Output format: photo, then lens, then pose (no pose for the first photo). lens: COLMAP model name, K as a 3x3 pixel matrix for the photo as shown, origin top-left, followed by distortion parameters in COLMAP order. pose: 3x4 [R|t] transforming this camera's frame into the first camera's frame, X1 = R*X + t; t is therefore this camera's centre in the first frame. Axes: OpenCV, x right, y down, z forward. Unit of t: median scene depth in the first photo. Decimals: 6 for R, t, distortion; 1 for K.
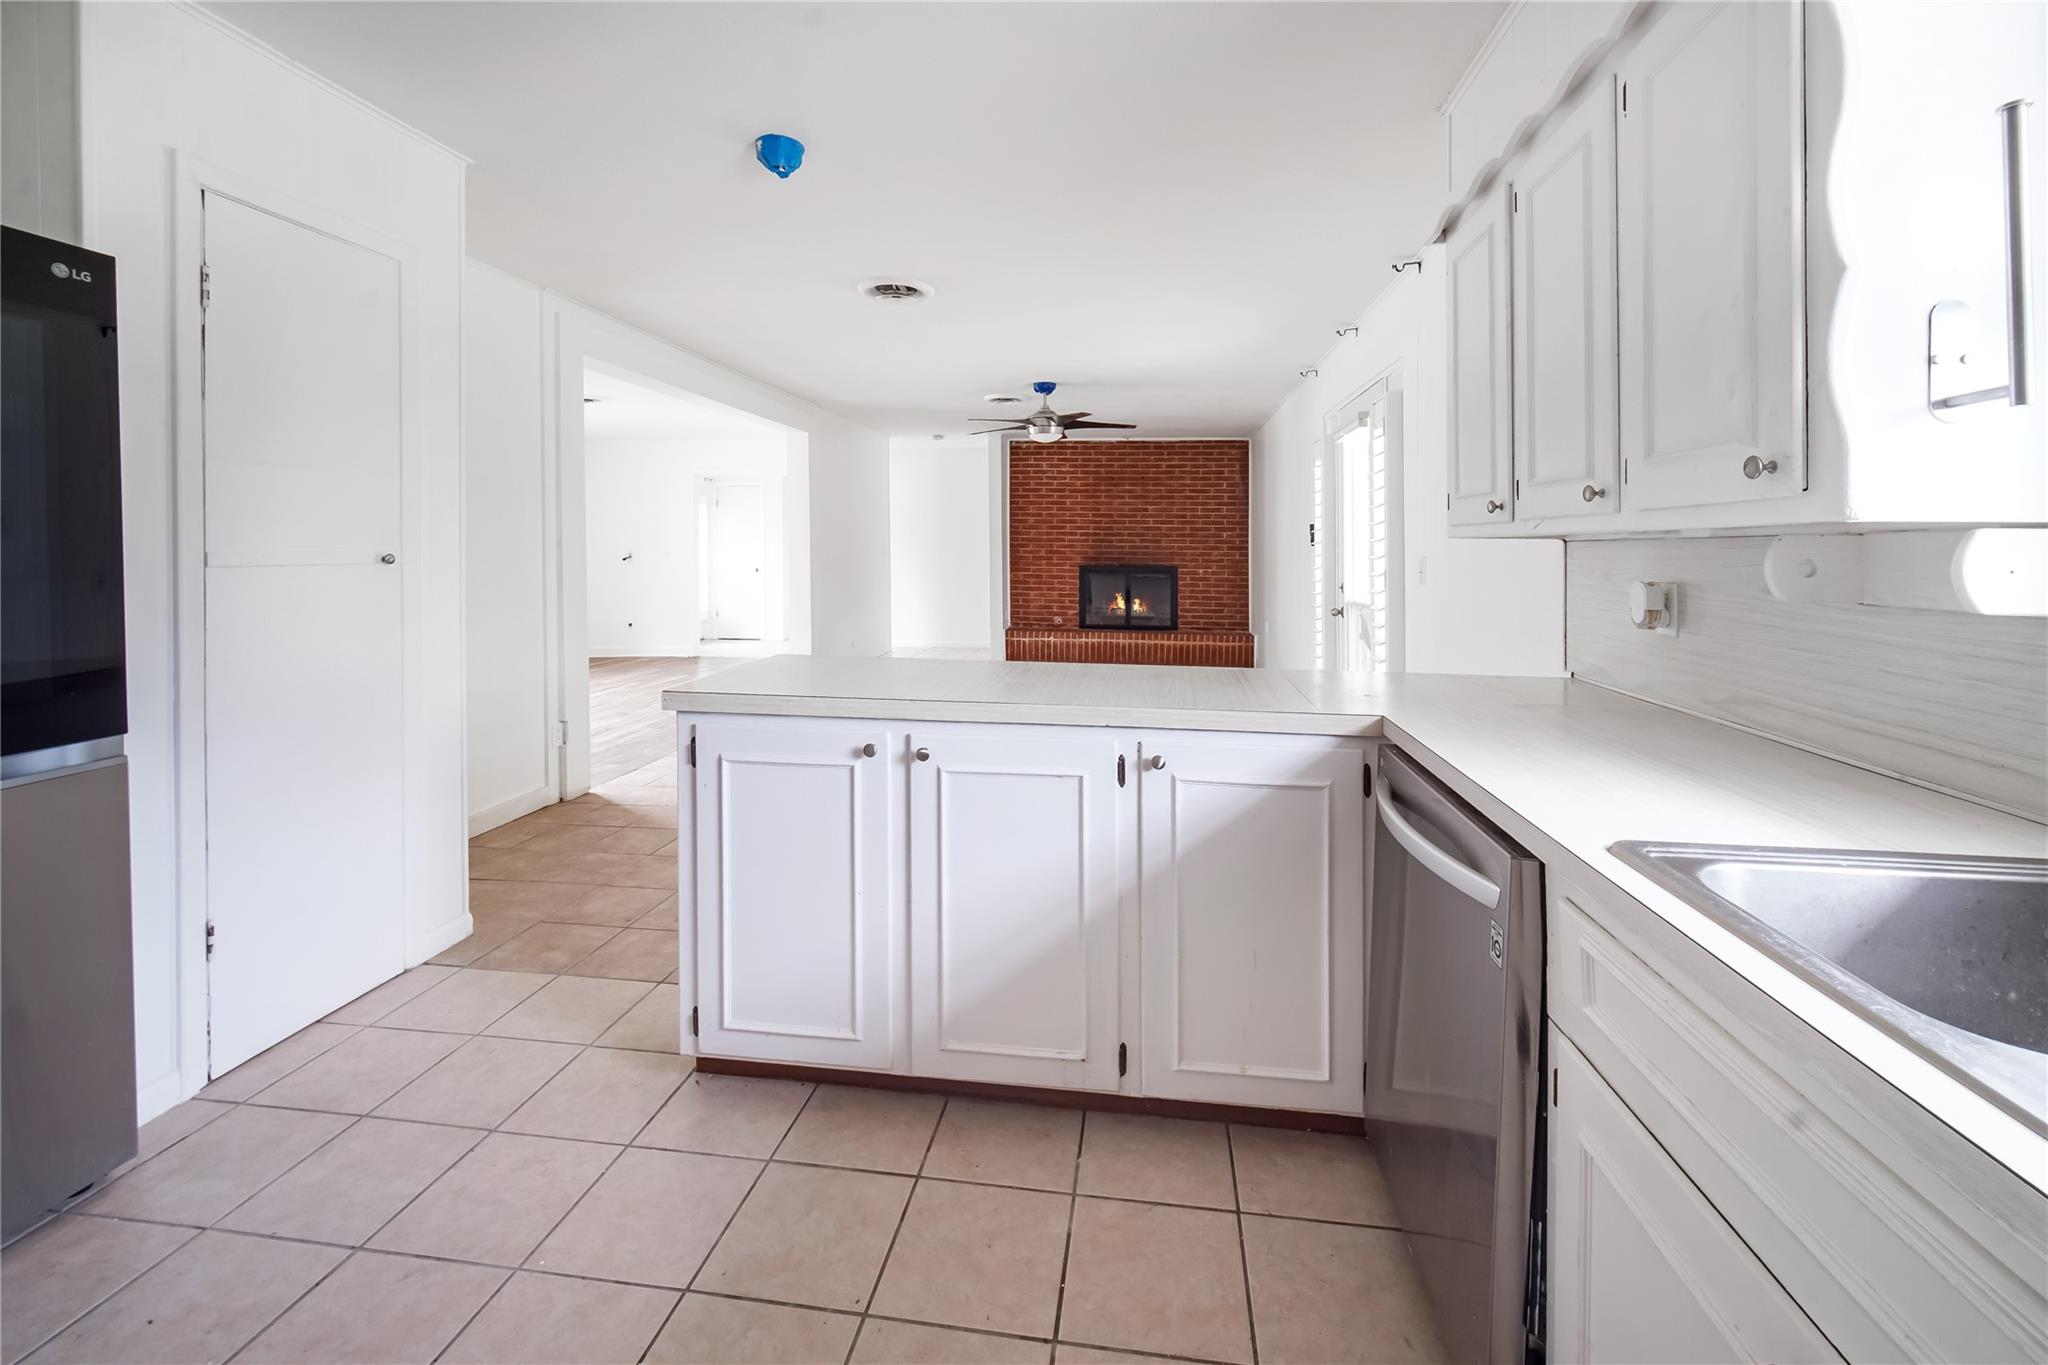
lens RADIAL K [[851.7, 0, 1029.5], [0, 851.7, 542.6], [0, 0, 1]] dist [0.000077, -0.000025]
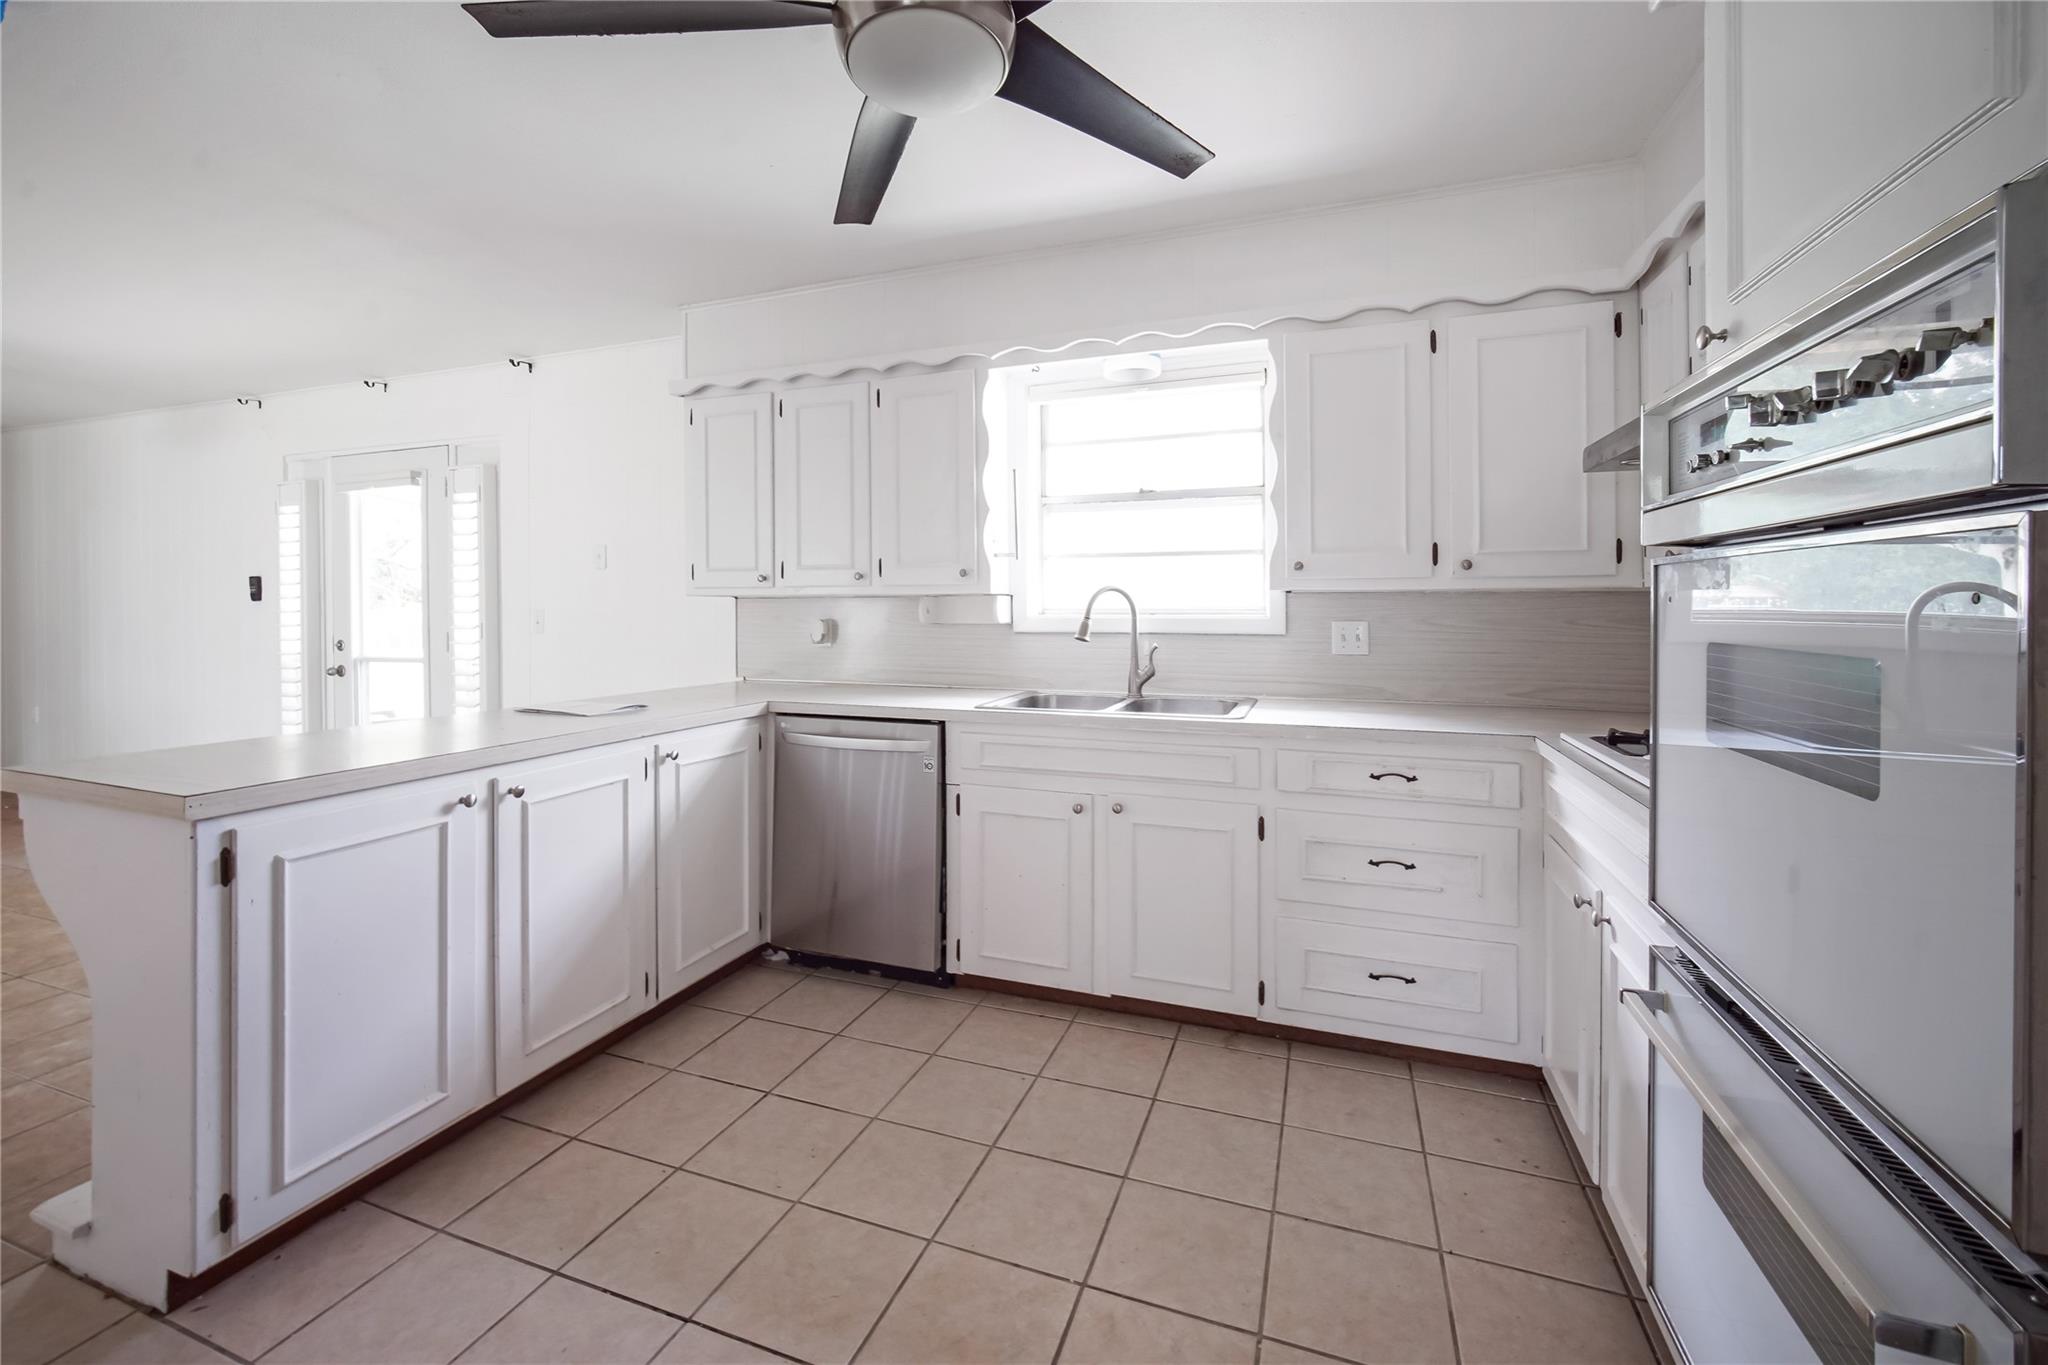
lens RADIAL K [[851.7, 0, 1029.5], [0, 851.7, 542.6], [0, 0, 1]] dist [0.000077, -0.000025]
pose [[0.213123, 0.065430, 0.974832, -1.104289], [-0.004597, 0.997811, -0.065967, -0.004597], [-0.977015, 0.009577, 0.212957, 0.113157]]
